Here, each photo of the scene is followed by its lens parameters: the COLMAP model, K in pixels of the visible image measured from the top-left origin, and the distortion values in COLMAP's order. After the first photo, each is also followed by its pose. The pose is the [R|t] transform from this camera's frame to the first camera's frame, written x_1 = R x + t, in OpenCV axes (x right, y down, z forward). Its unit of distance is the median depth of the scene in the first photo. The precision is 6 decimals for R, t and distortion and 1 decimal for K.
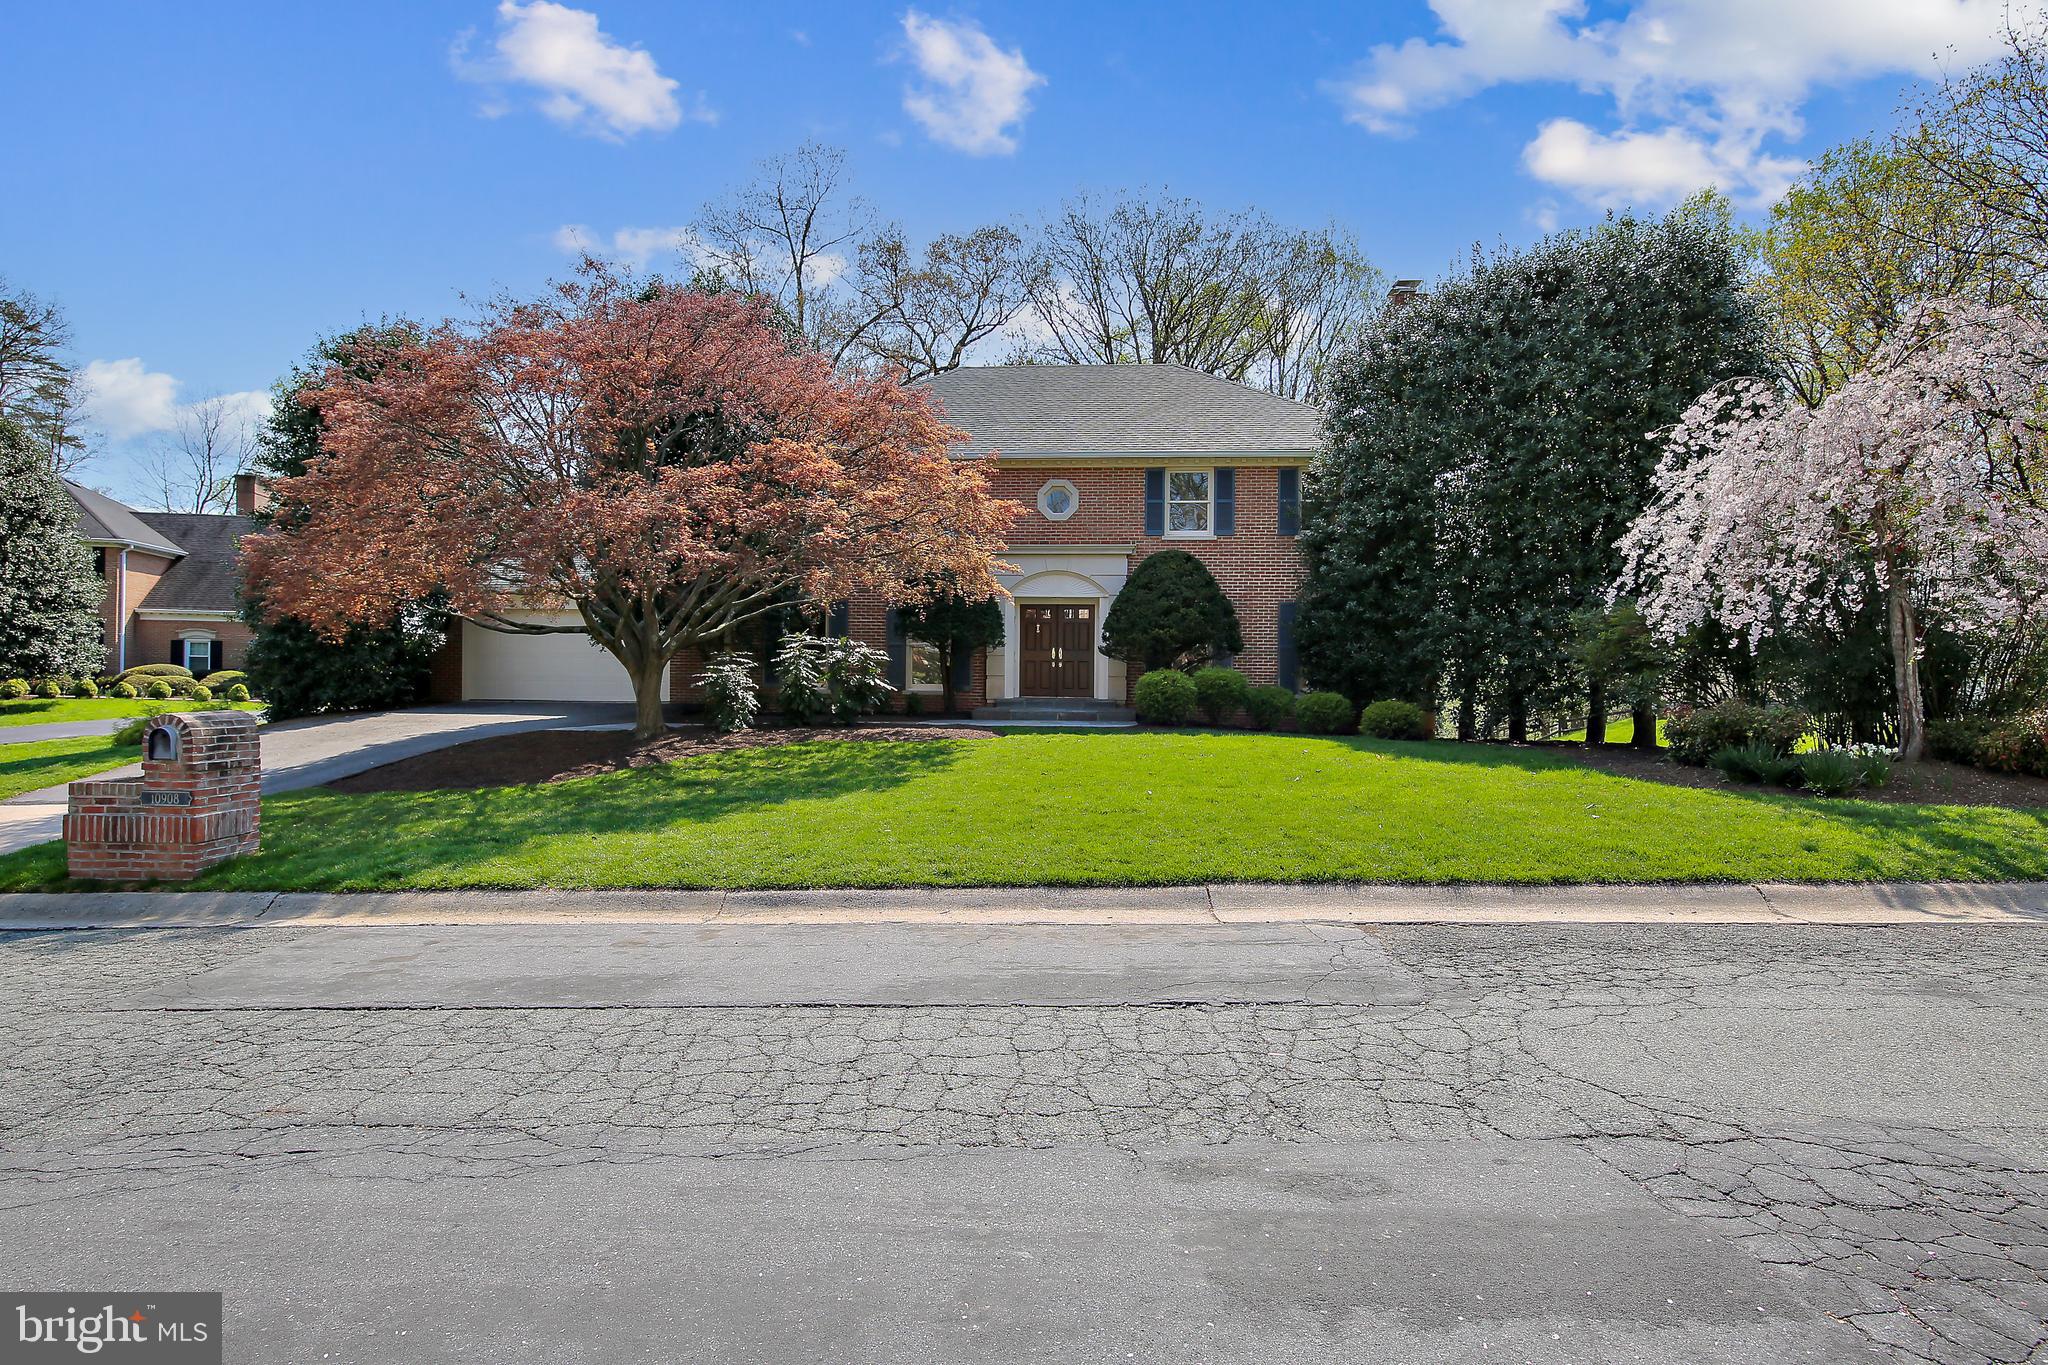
lens RADIAL K [[1000.1, 0, 1030.7], [0, 1000.1, 709.4], [0, 0, 1]] dist [0.013179, -0.000229]
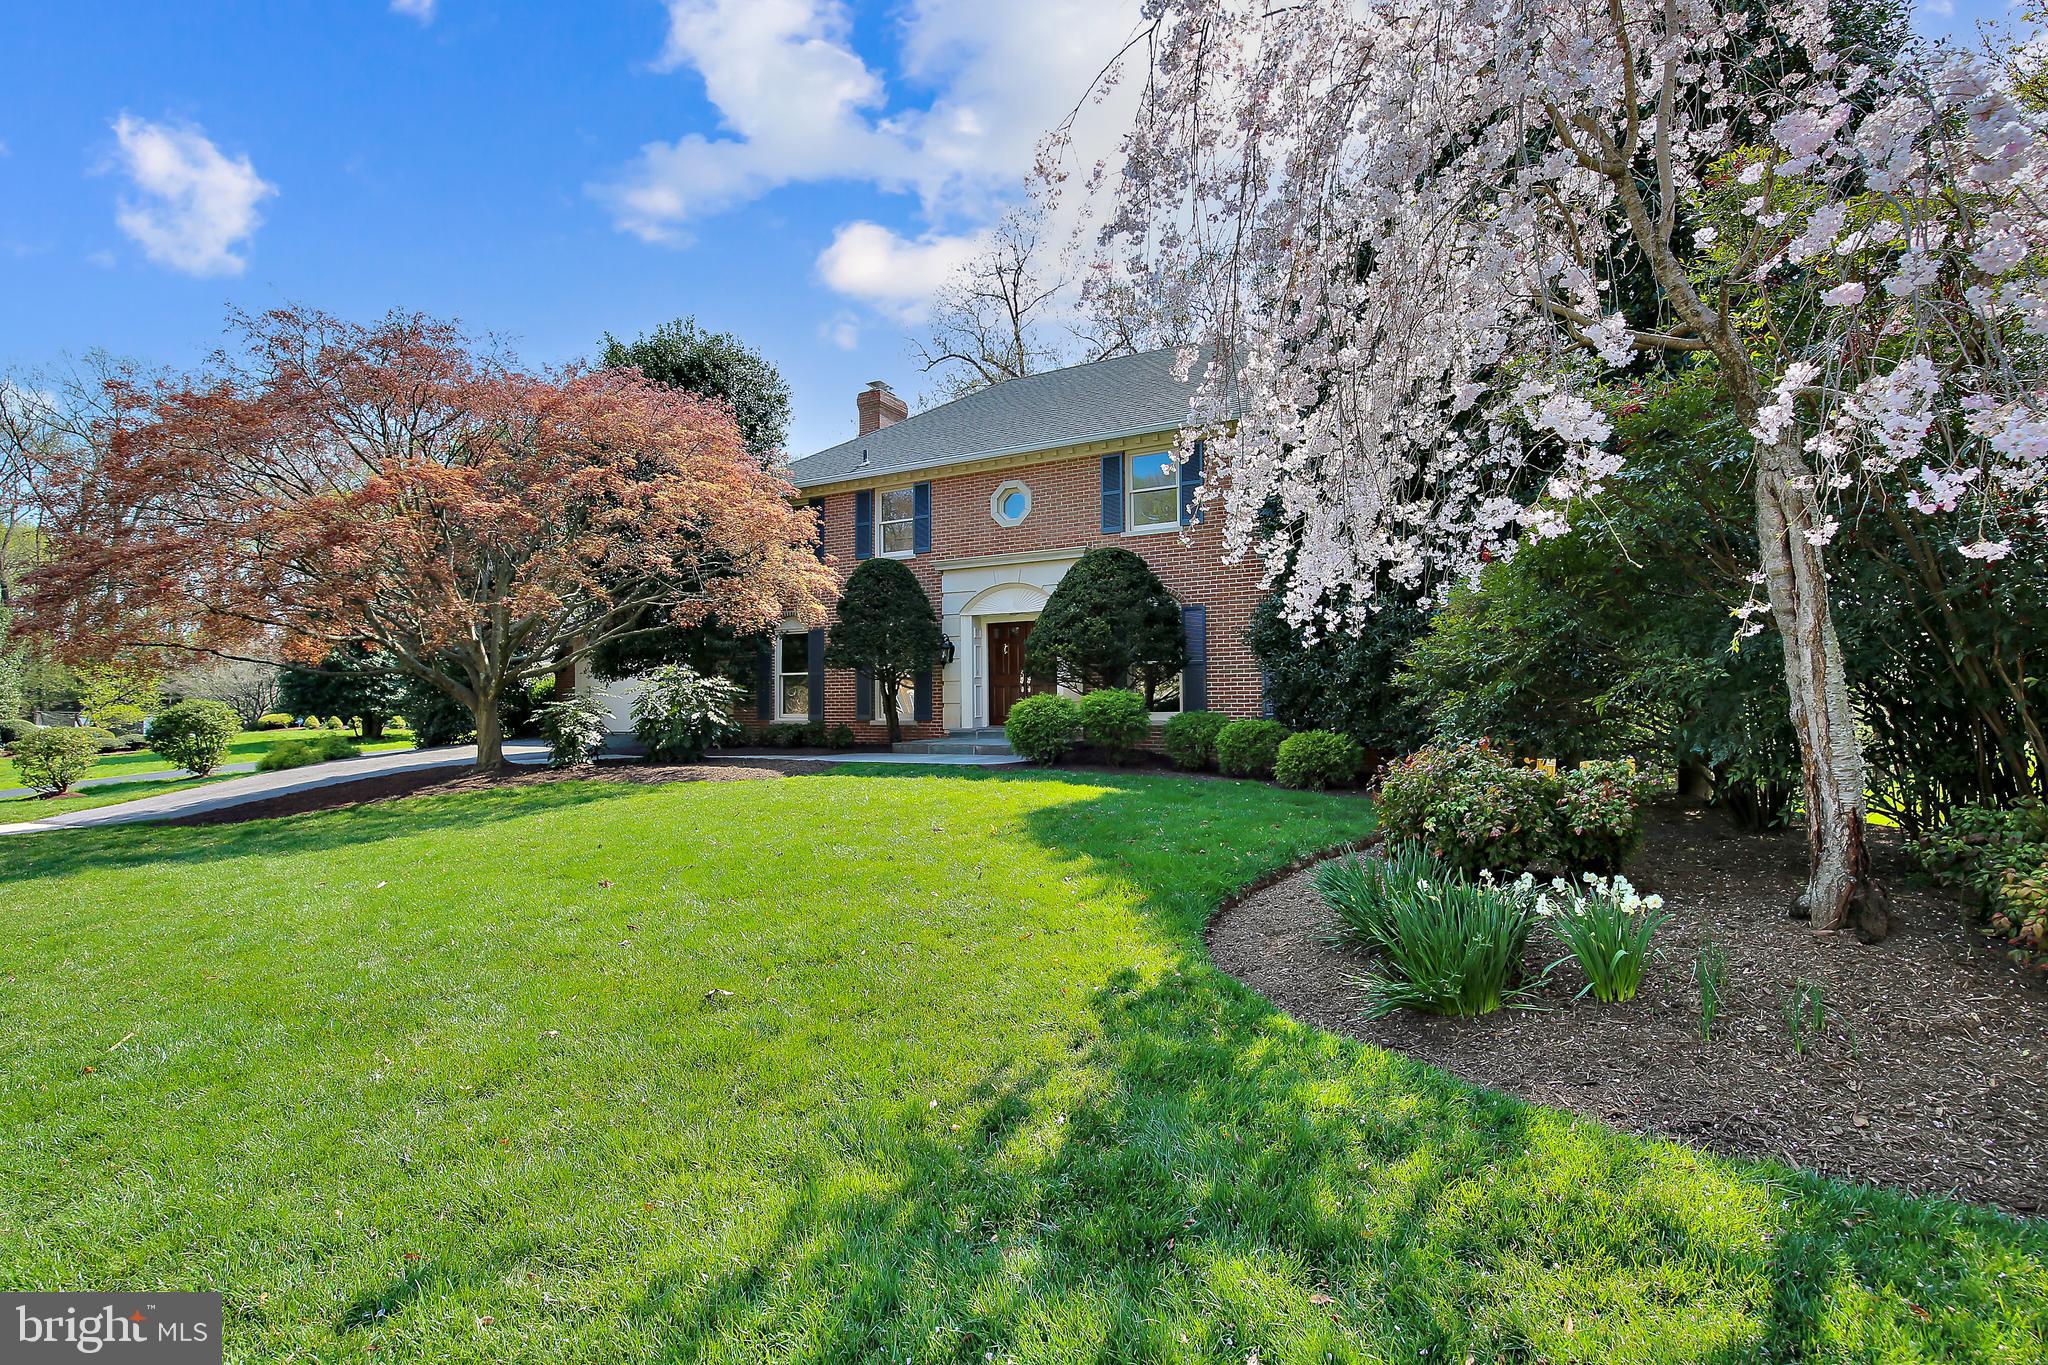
lens RADIAL K [[897.4, 0, 1032.0], [0, 897.4, 705.9], [0, 0, 1]] dist [-0.000667, -0.000261]
pose [[0.916529, -0.015874, -0.399652, 0.399078], [0.005144, 0.999597, -0.027908, -0.009451], [0.399934, 0.023523, 0.916242, 0.319243]]
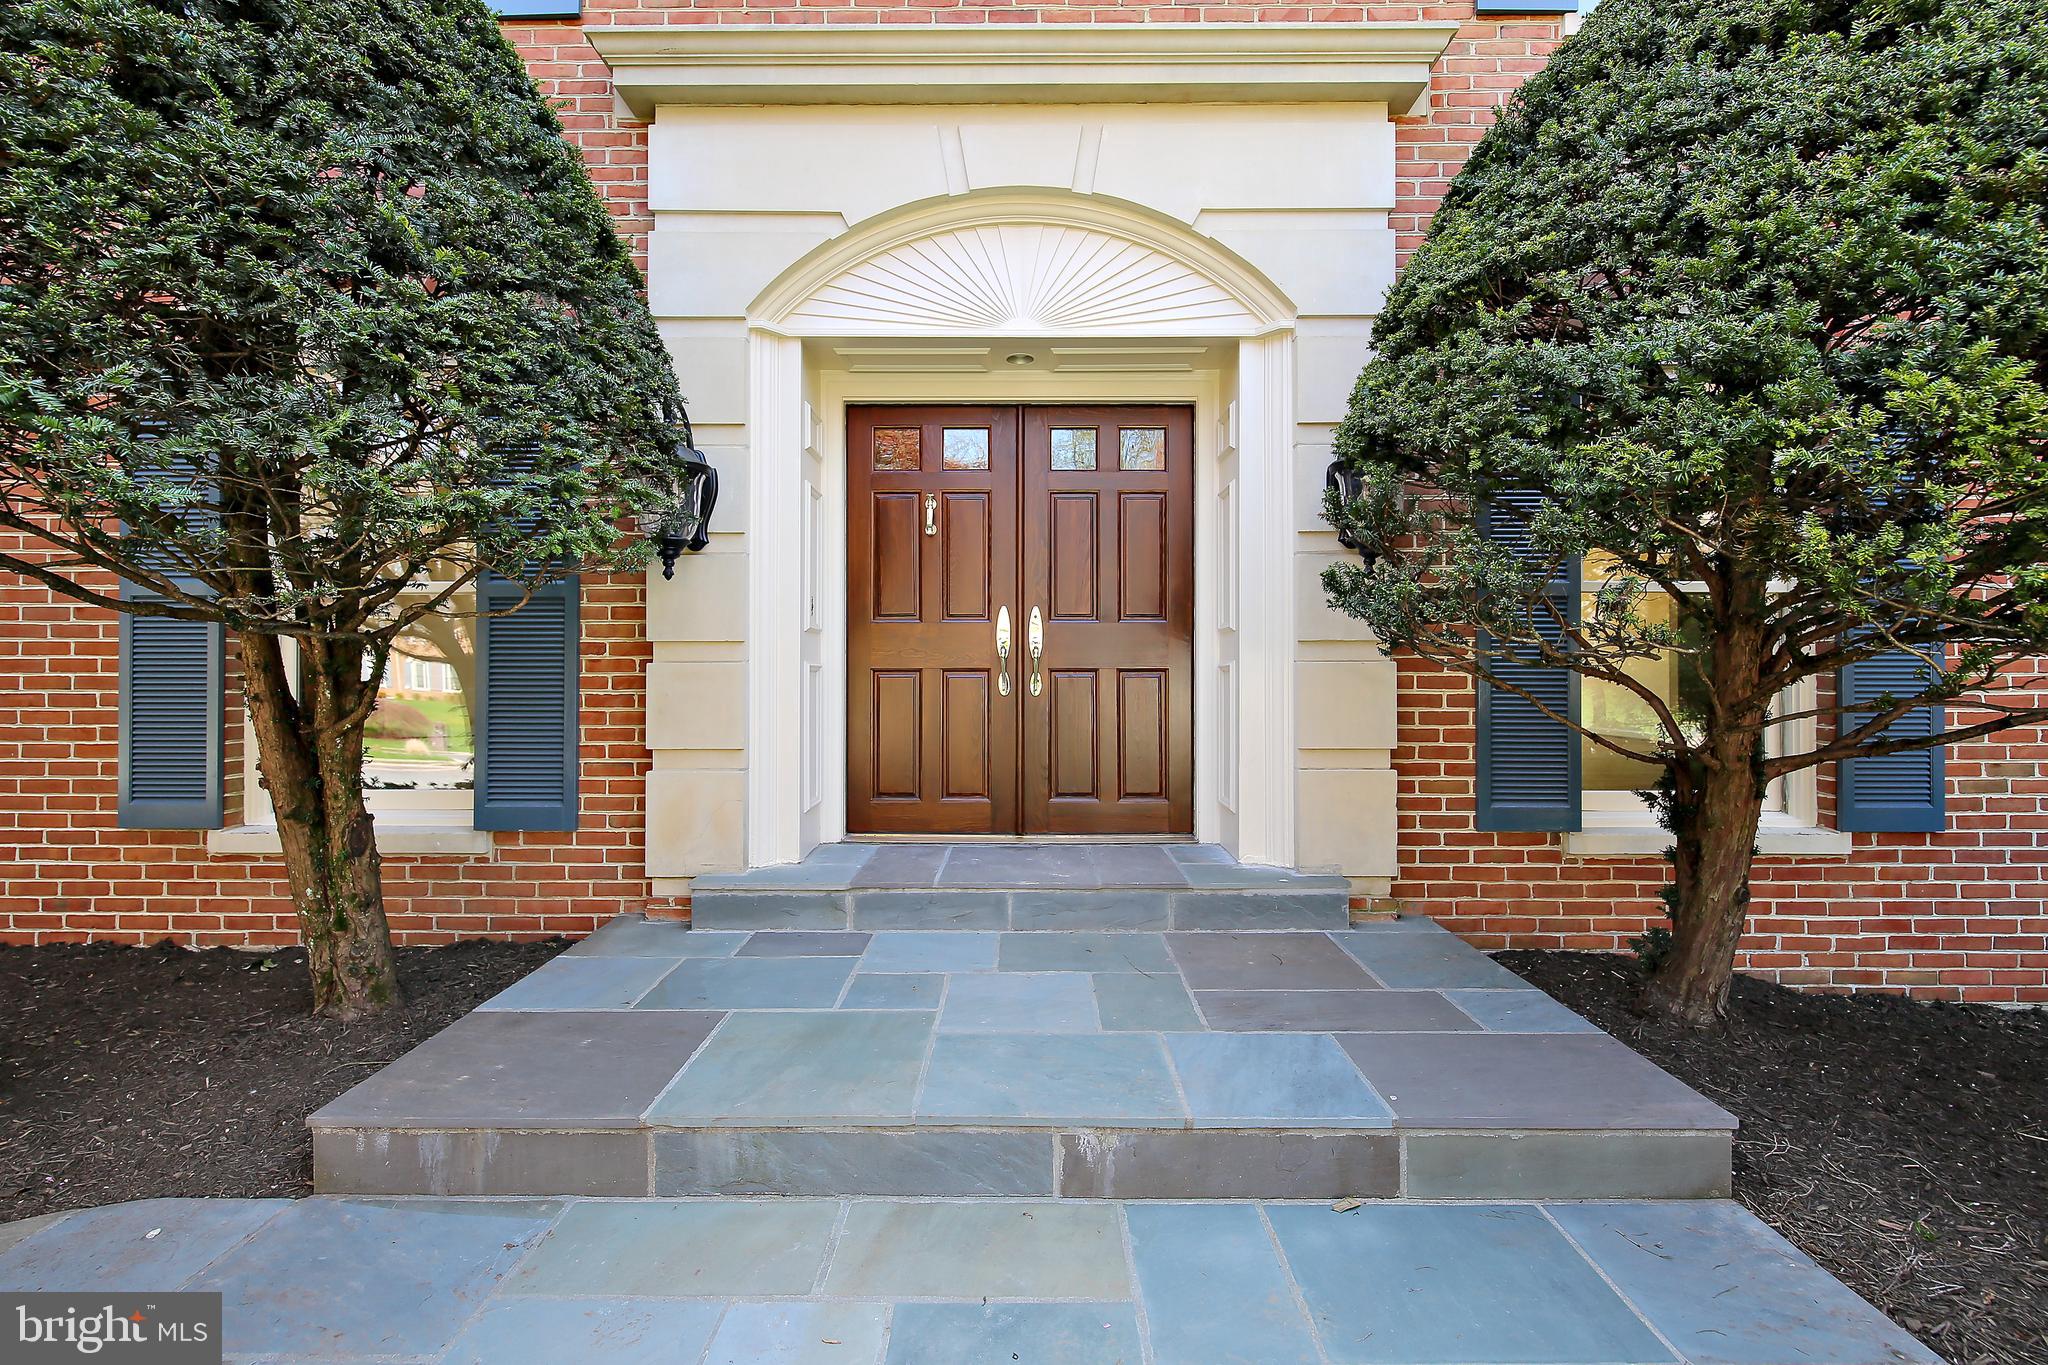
lens RADIAL K [[885.3, 0, 1023.8], [0, 885.3, 670.7], [0, 0, 1]] dist [-0.001467, -0.000459]
pose [[0.998293, -0.008852, 0.057722, 0.018613], [0.010617, 0.999483, -0.030342, -0.048228], [-0.057423, 0.030903, 0.997872, 0.931867]]
